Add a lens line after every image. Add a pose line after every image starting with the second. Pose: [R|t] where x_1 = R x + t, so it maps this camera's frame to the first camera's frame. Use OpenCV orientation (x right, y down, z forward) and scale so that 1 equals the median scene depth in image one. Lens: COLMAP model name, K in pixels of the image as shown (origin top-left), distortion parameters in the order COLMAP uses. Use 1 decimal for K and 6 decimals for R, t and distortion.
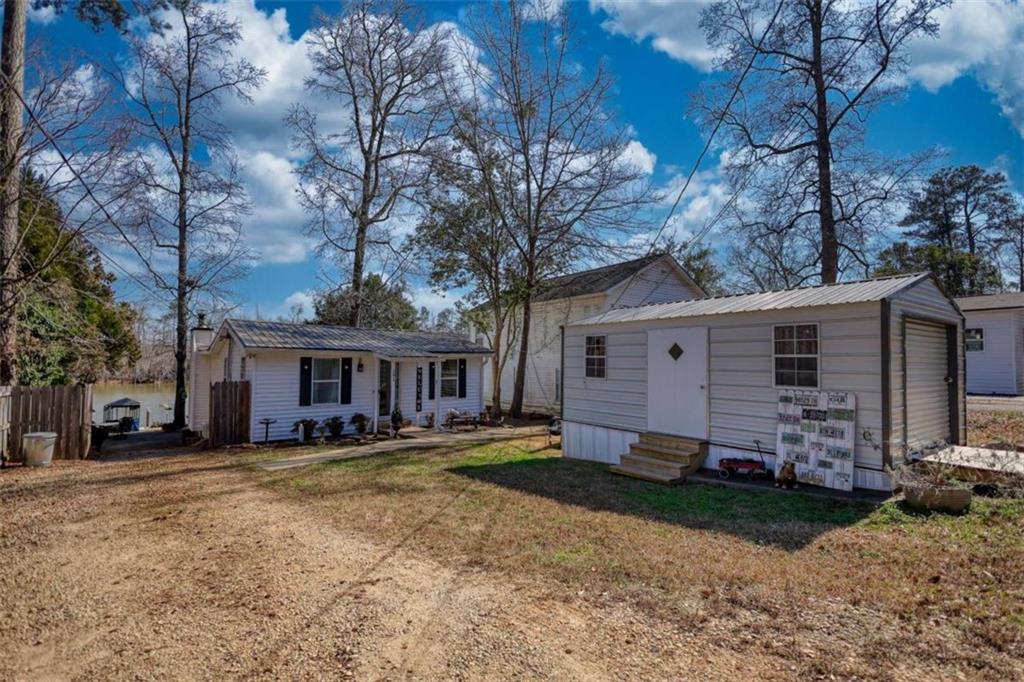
lens RADIAL K [[481.7, 0, 512.0], [0, 481.7, 341.0], [0, 0, 1]] dist [-0.000463, 0.000581]
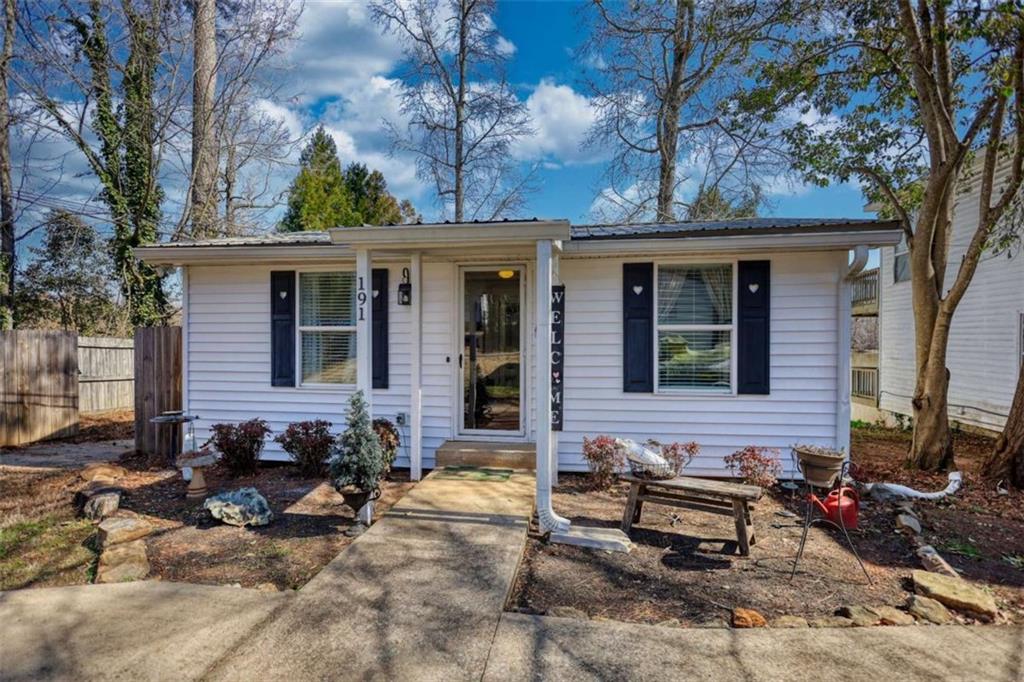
lens RADIAL K [[474.7, 0, 512.0], [0, 474.7, 341.0], [0, 0, 1]] dist [0.001936, 0.000205]
pose [[0.680995, 0.006677, -0.732258, 0.011815], [0.033812, 0.998605, 0.040550, 0.105864], [0.731507, -0.052374, 0.679819, 1.075748]]
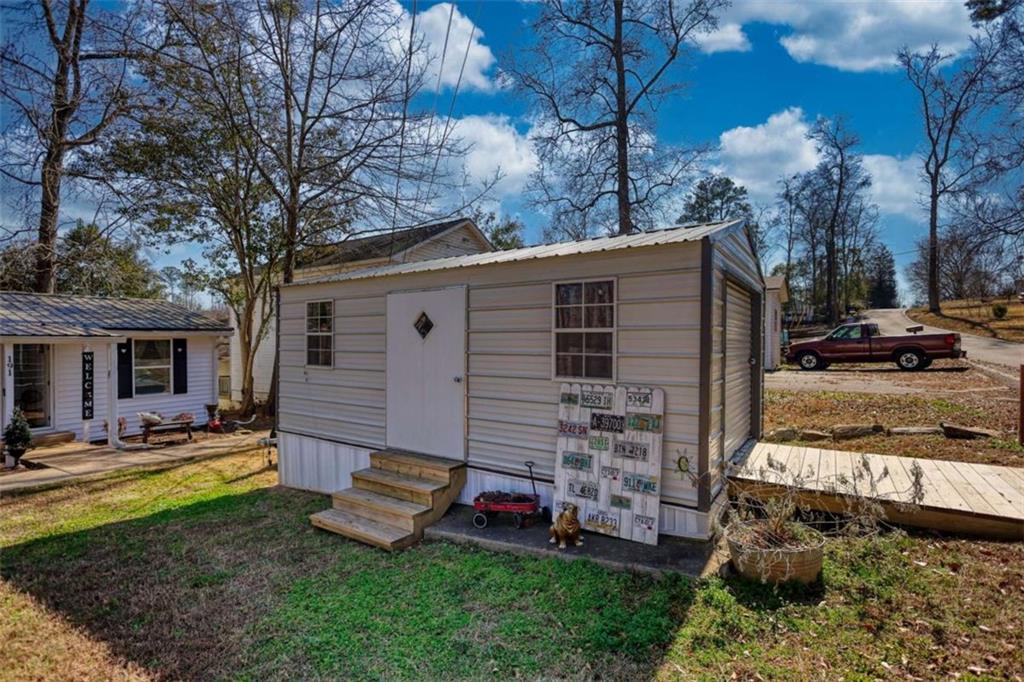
lens RADIAL K [[481.7, 0, 512.0], [0, 481.7, 341.0], [0, 0, 1]] dist [-0.000463, 0.000581]
pose [[0.936916, -0.006033, 0.349502, 0.164847], [-0.008447, 0.999168, 0.039892, 0.012149], [-0.349452, -0.040328, 0.936086, 0.259268]]
